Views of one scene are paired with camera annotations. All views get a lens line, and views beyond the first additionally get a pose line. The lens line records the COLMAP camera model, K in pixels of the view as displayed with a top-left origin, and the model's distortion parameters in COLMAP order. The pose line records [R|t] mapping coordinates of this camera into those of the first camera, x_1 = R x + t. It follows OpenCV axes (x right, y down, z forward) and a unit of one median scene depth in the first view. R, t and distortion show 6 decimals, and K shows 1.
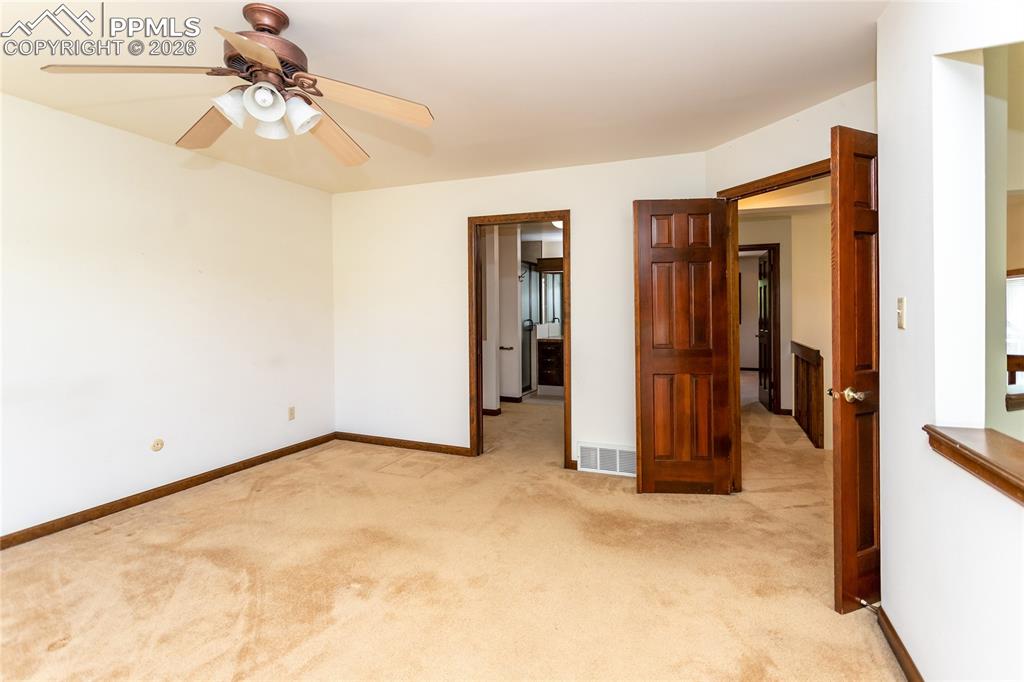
lens RADIAL K [[492.7, 0, 522.1], [0, 492.7, 316.0], [0, 0, 1]] dist [-0.002951, 0.003647]
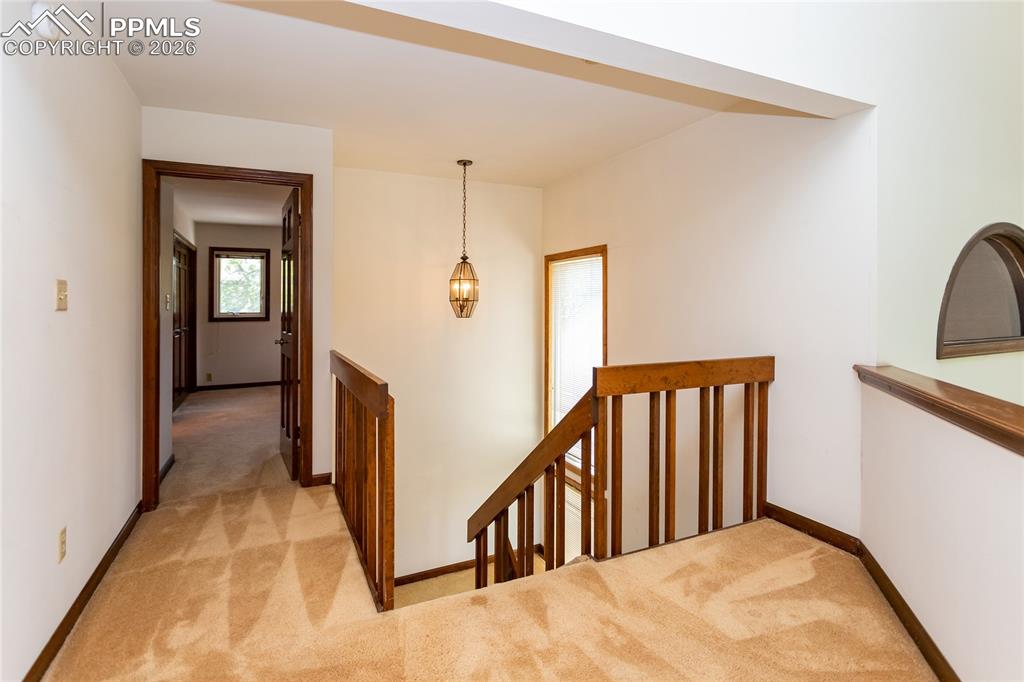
lens RADIAL K [[492.7, 0, 497.1], [0, 492.7, 294.4], [0, 0, 1]] dist [-0.002951, 0.003647]
pose [[0.685623, 0.024759, 0.727536, 0.525470], [0.000272, 0.999413, -0.034269, 0.009836], [-0.727957, 0.023693, 0.685213, 0.939026]]
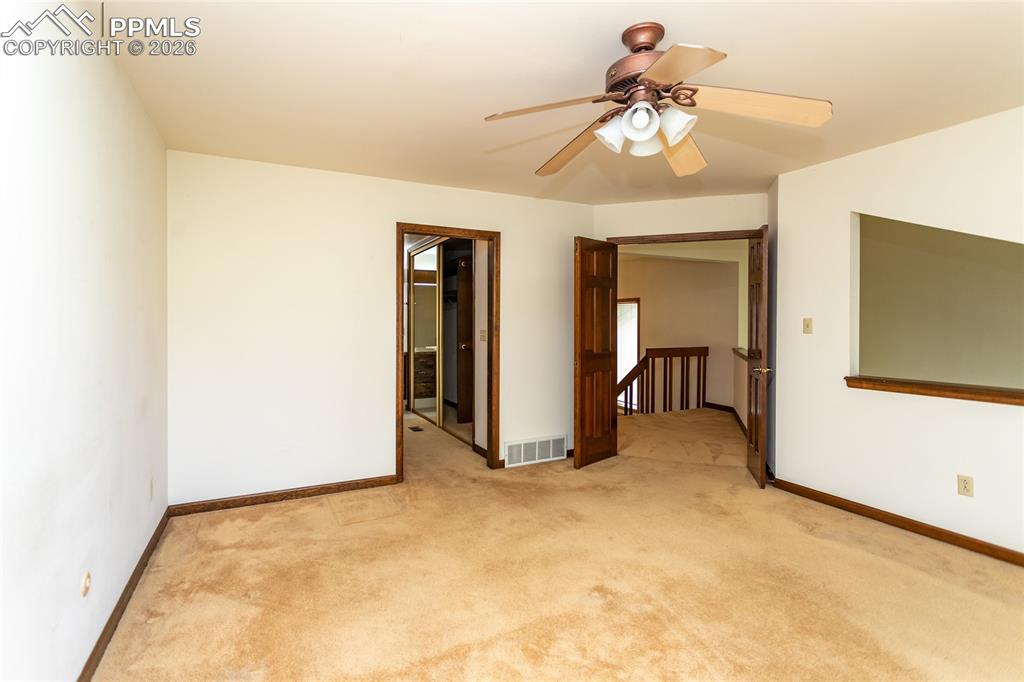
lens RADIAL K [[492.7, 0, 506.1], [0, 492.7, 330.5], [0, 0, 1]] dist [-0.002951, 0.003647]
pose [[0.650021, -0.010547, 0.759843, -0.960304], [0.005588, 0.999943, 0.009100, -0.007614], [-0.759896, -0.001670, 0.650043, 0.370995]]
